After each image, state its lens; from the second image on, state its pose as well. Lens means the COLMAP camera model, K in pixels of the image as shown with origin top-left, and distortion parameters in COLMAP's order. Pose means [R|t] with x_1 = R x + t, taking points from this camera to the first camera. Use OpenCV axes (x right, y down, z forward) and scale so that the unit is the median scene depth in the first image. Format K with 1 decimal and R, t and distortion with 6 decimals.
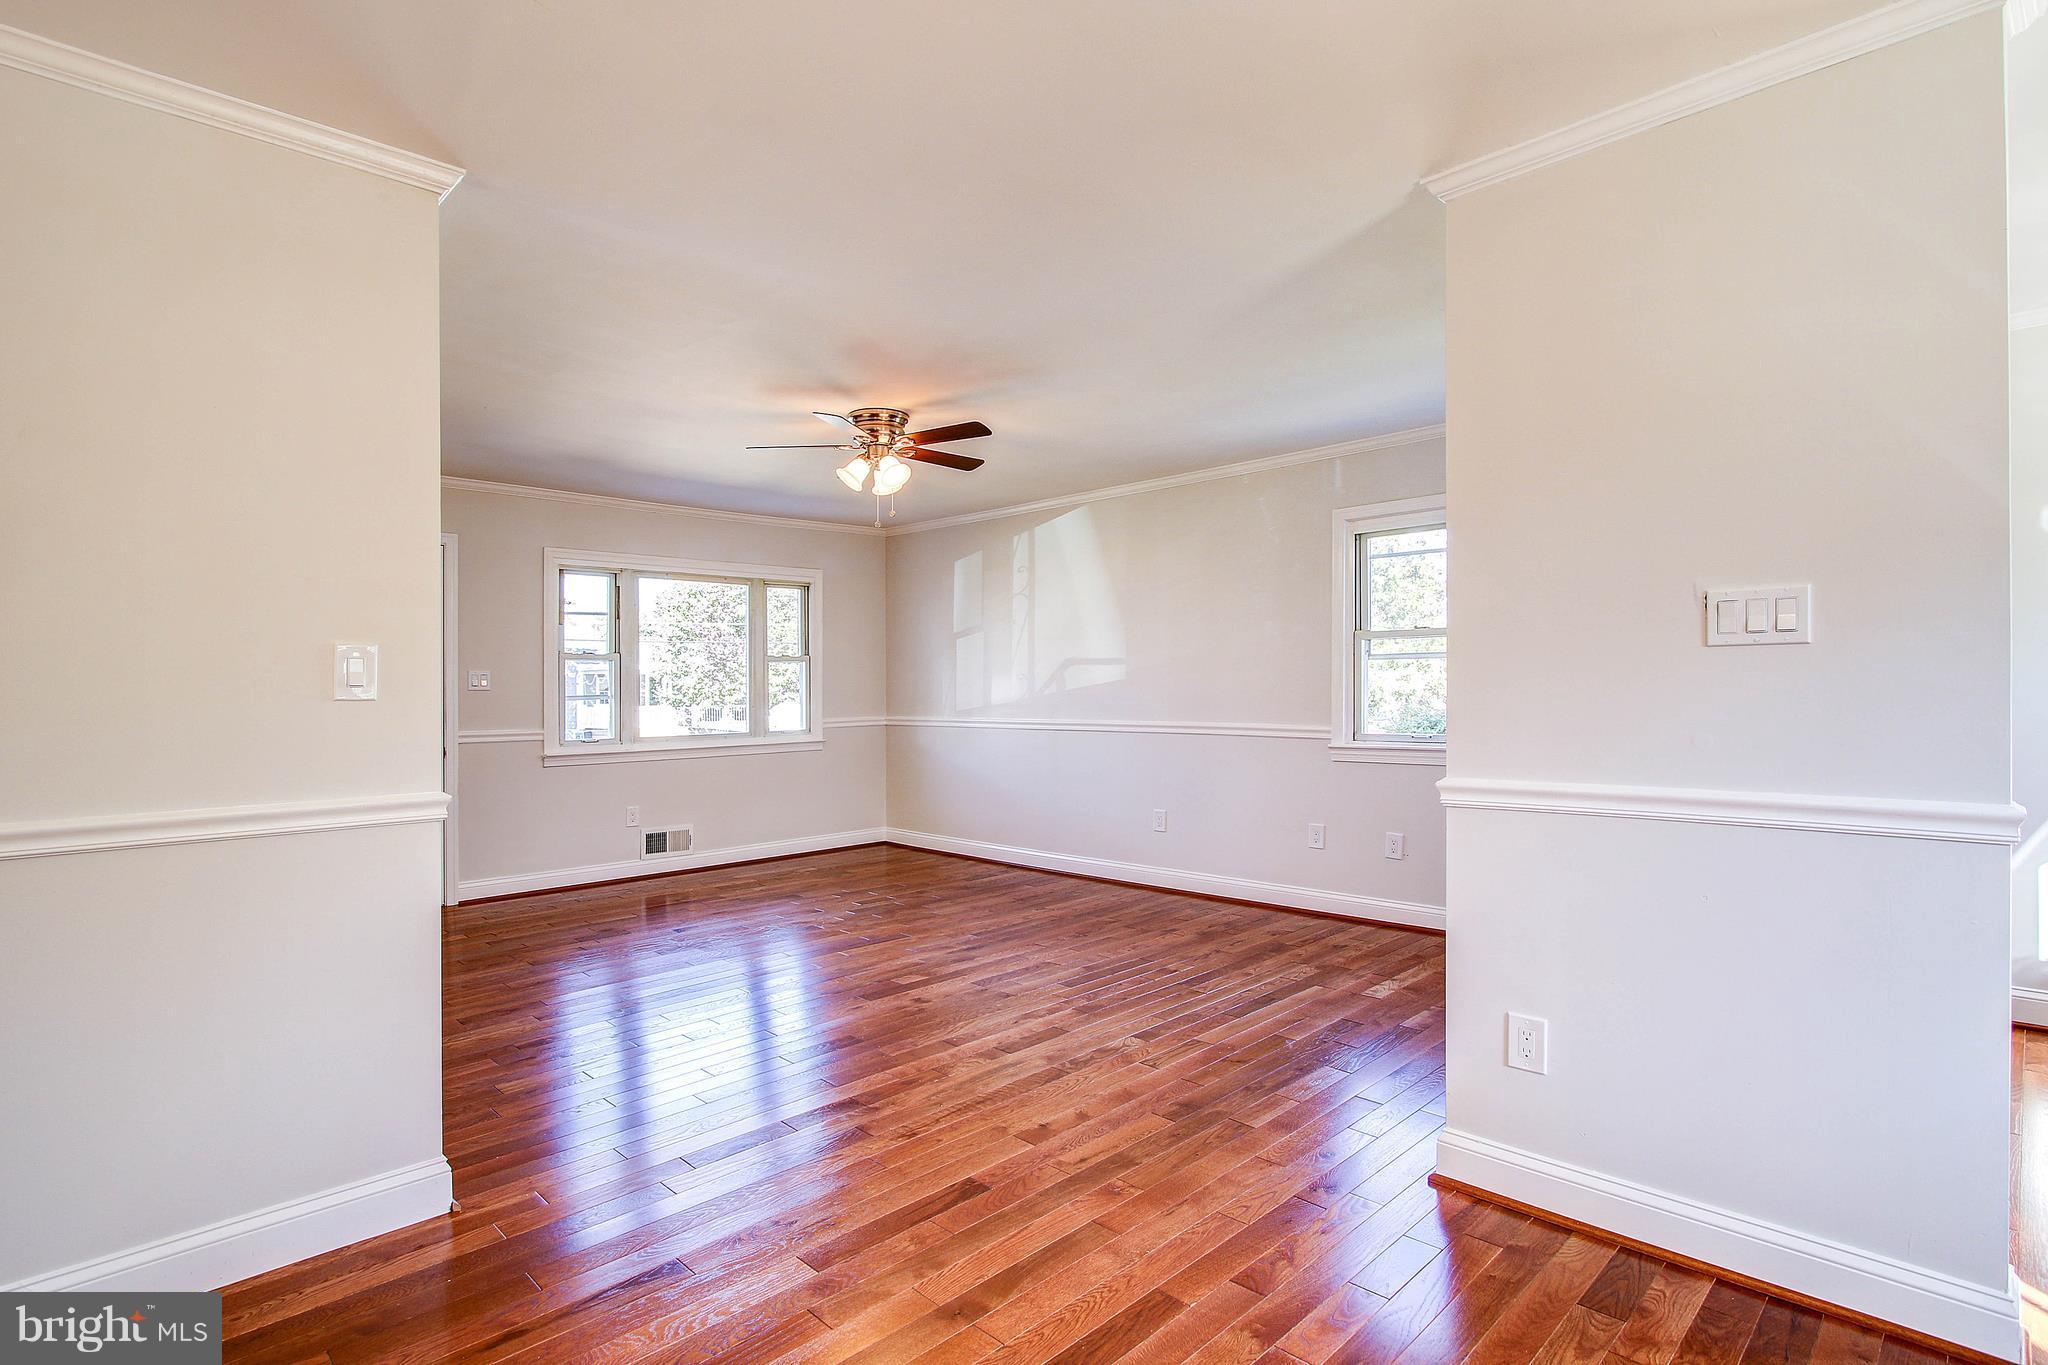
lens RADIAL K [[980.4, 0, 1036.2], [0, 980.4, 673.3], [0, 0, 1]] dist [-0.019958, 0.000779]
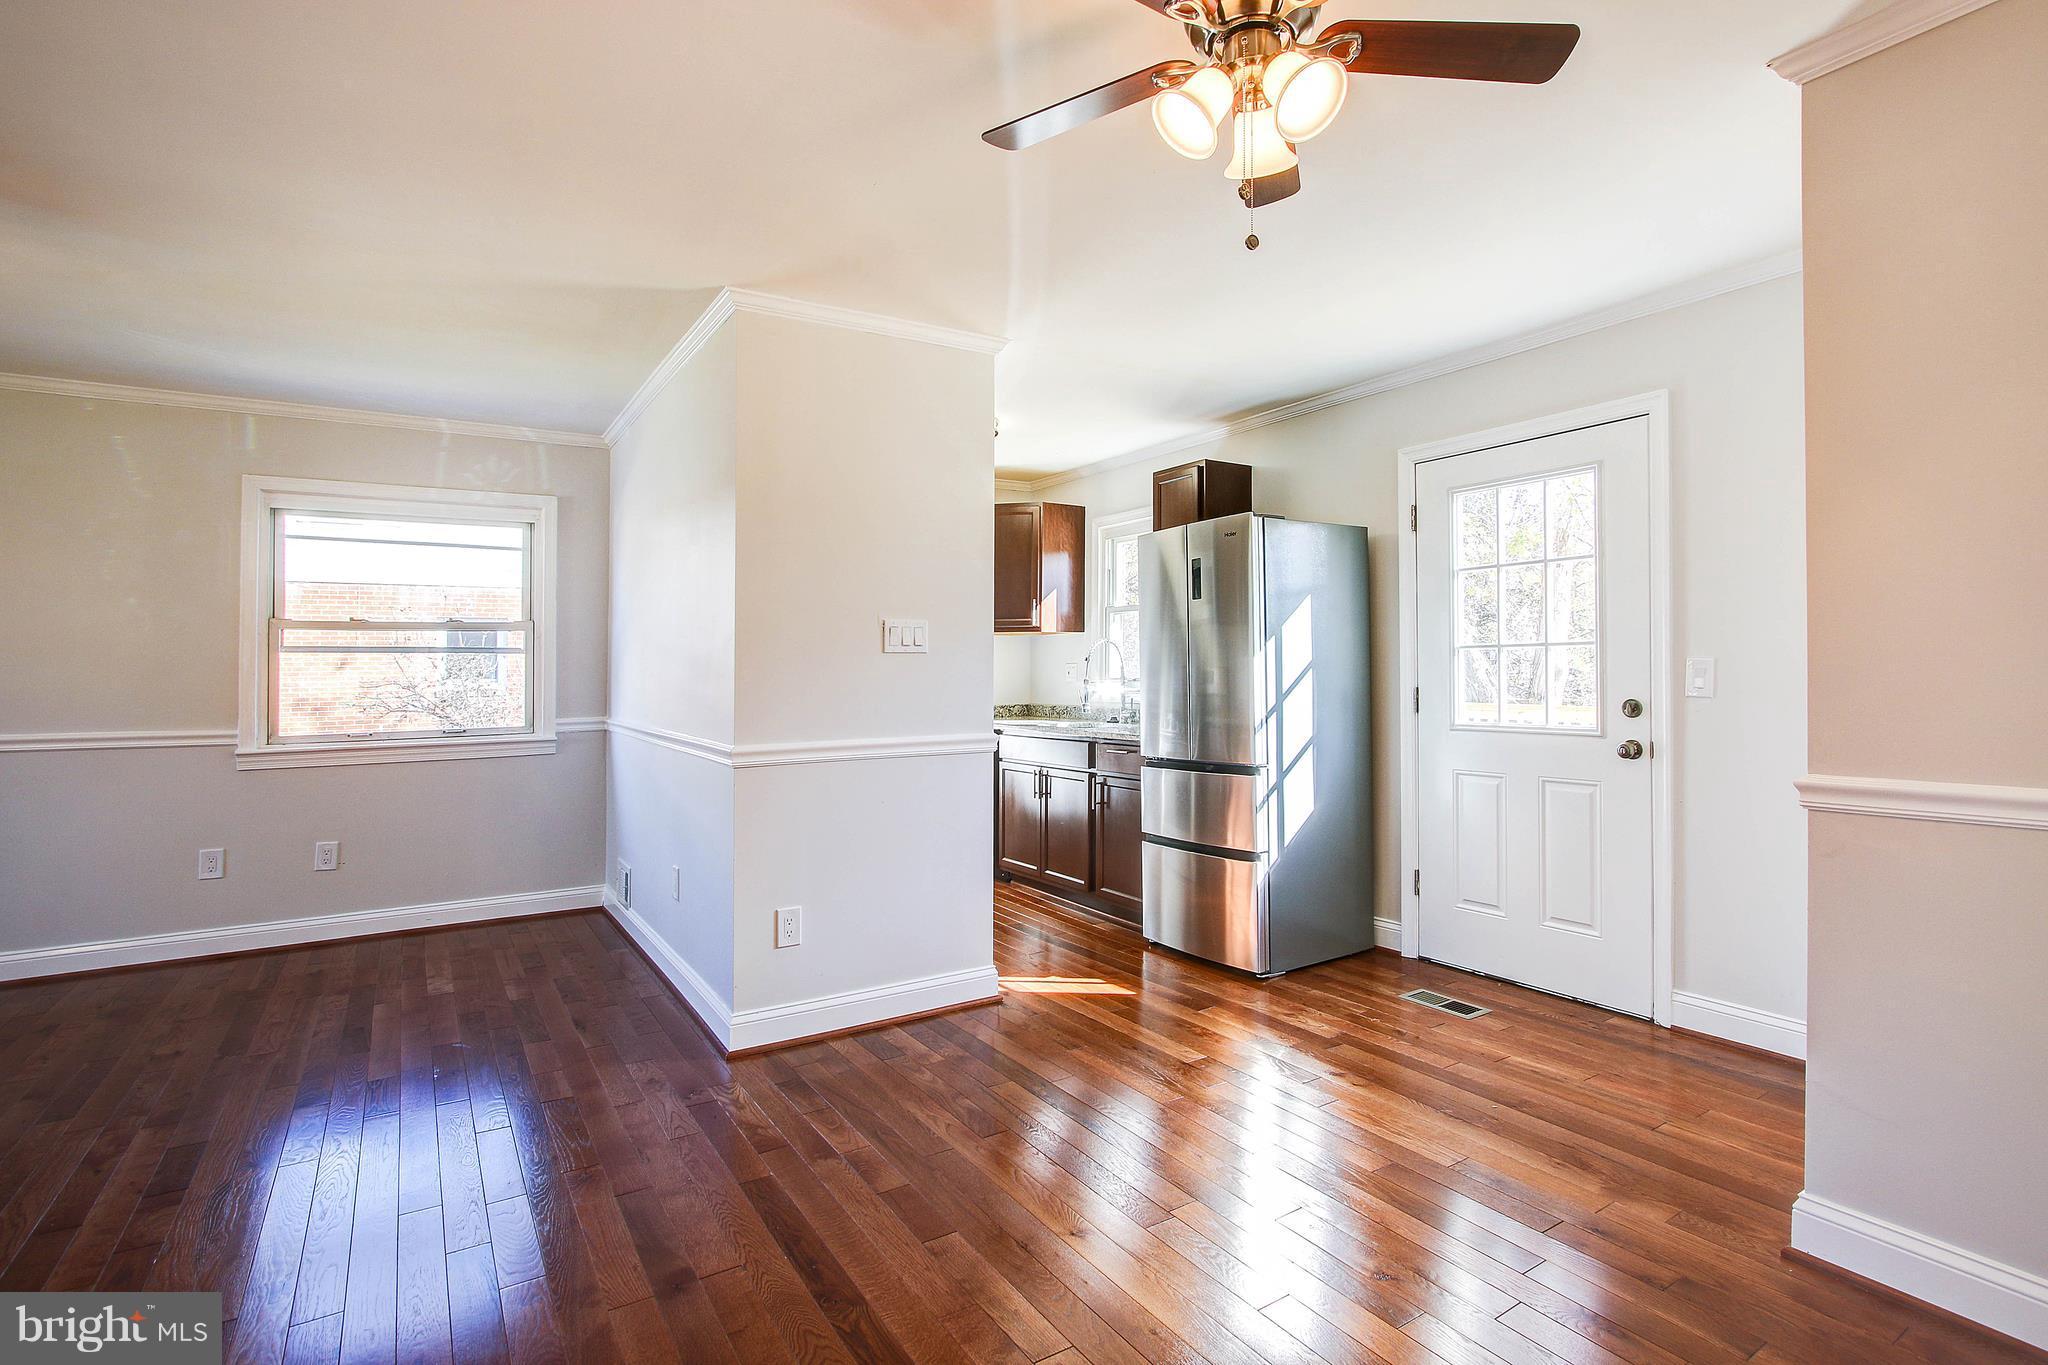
lens RADIAL K [[980.4, 0, 1036.2], [0, 980.4, 673.3], [0, 0, 1]] dist [-0.019958, 0.000779]
pose [[0.221655, 0.009462, 0.975079, -0.476351], [-0.012739, 0.999896, -0.006807, 0.003059], [-0.975042, -0.010912, 0.221752, 0.187245]]
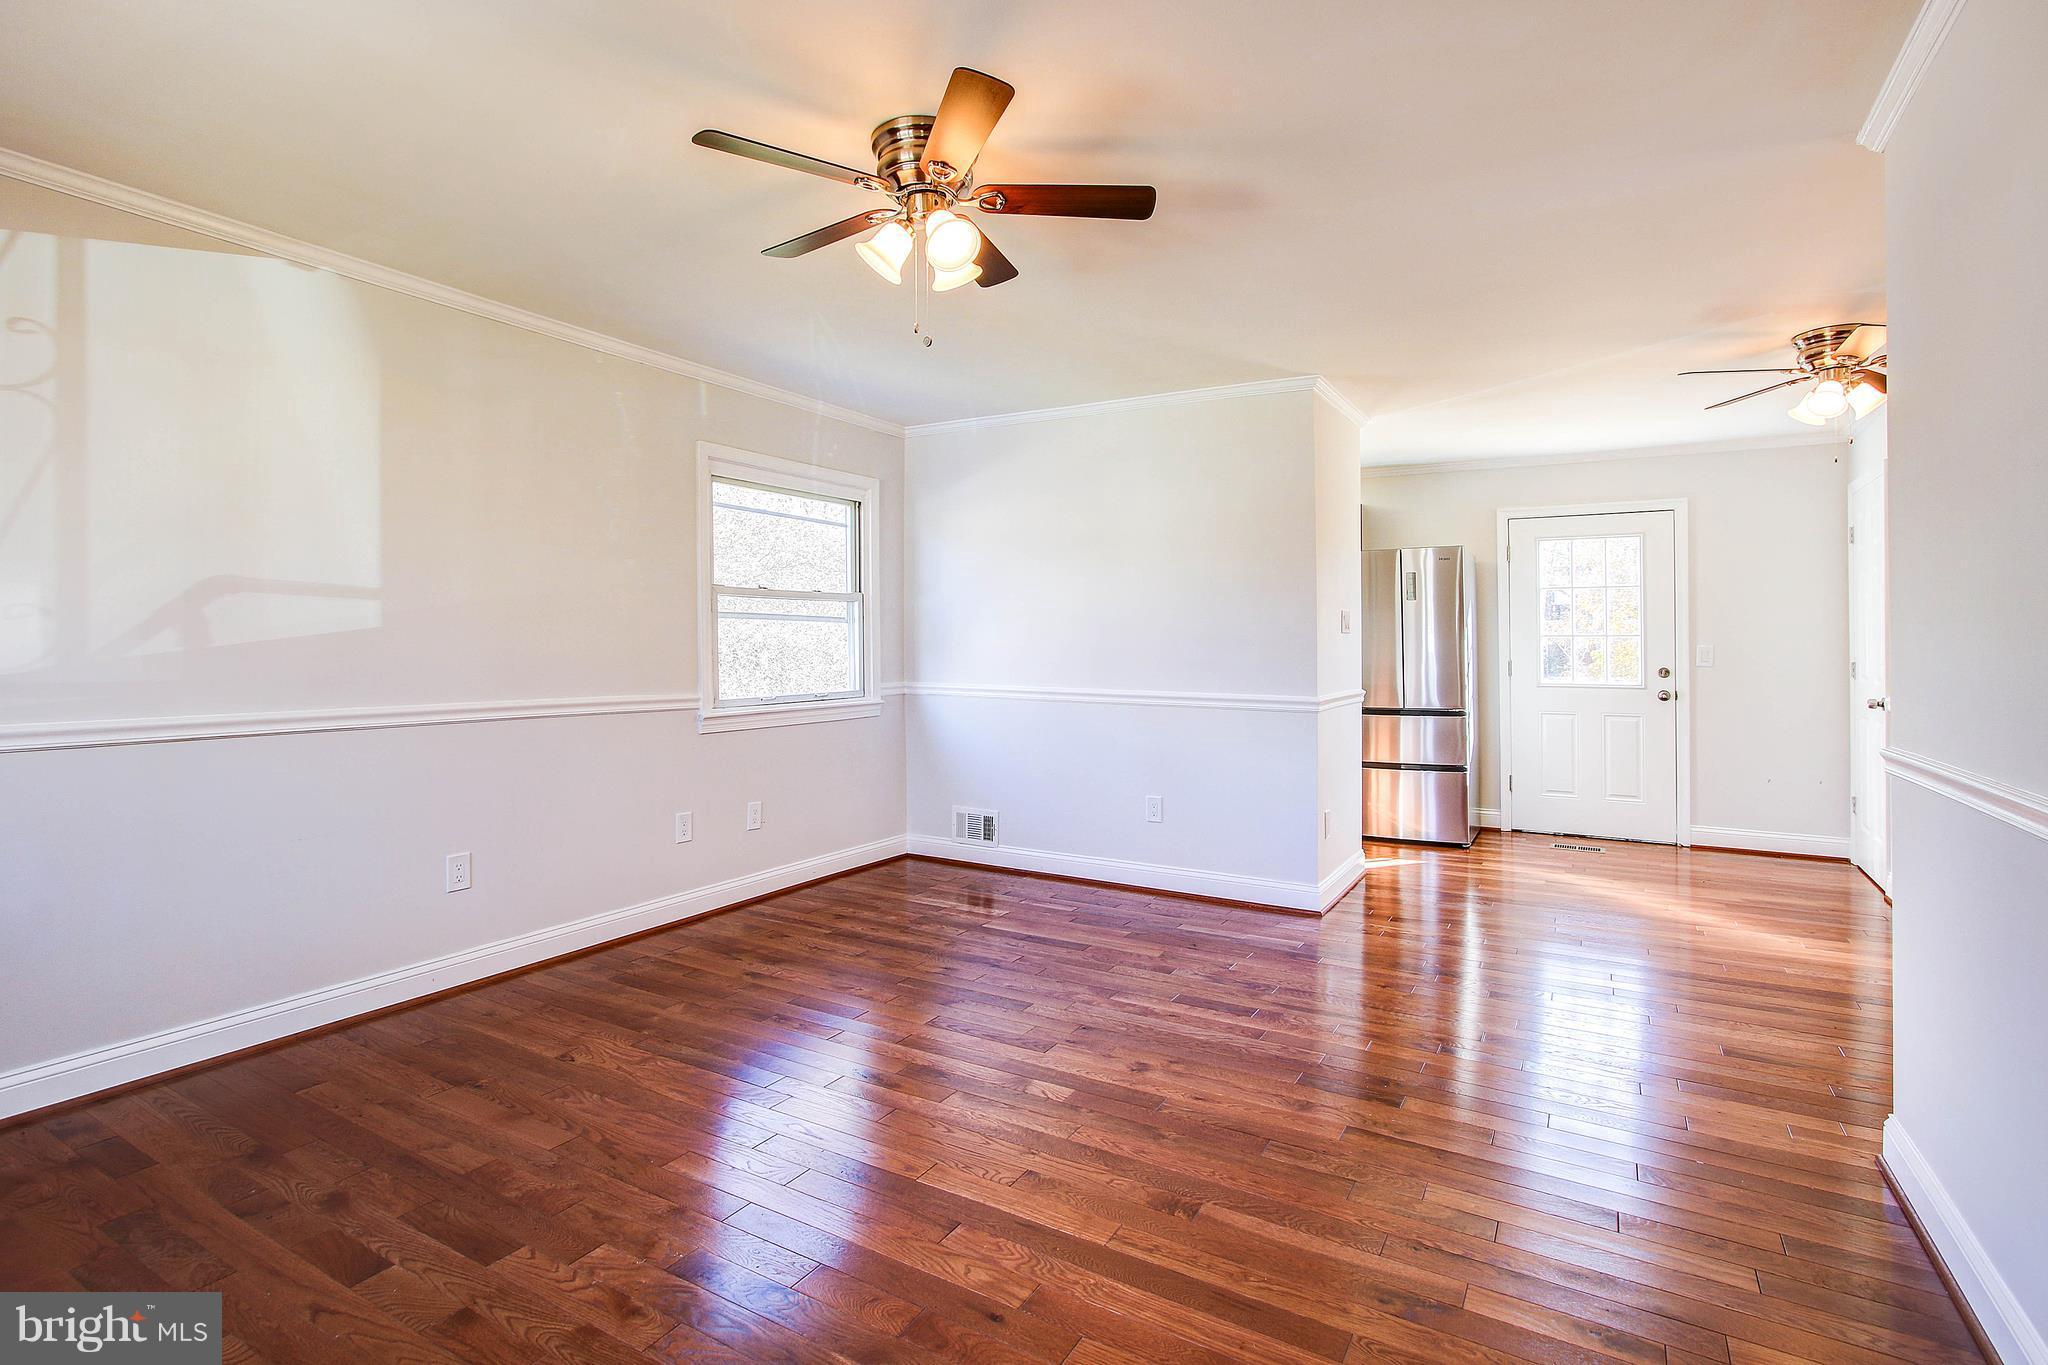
lens RADIAL K [[1008.4, 0, 1024.8], [0, 1008.4, 641.3], [0, 0, 1]] dist [-0.016513, -0.000286]
pose [[-0.243353, 0.012381, 0.969859, -0.817341], [-0.022625, 0.999574, -0.018437, 0.023642], [-0.969674, -0.026430, -0.242969, 1.237886]]
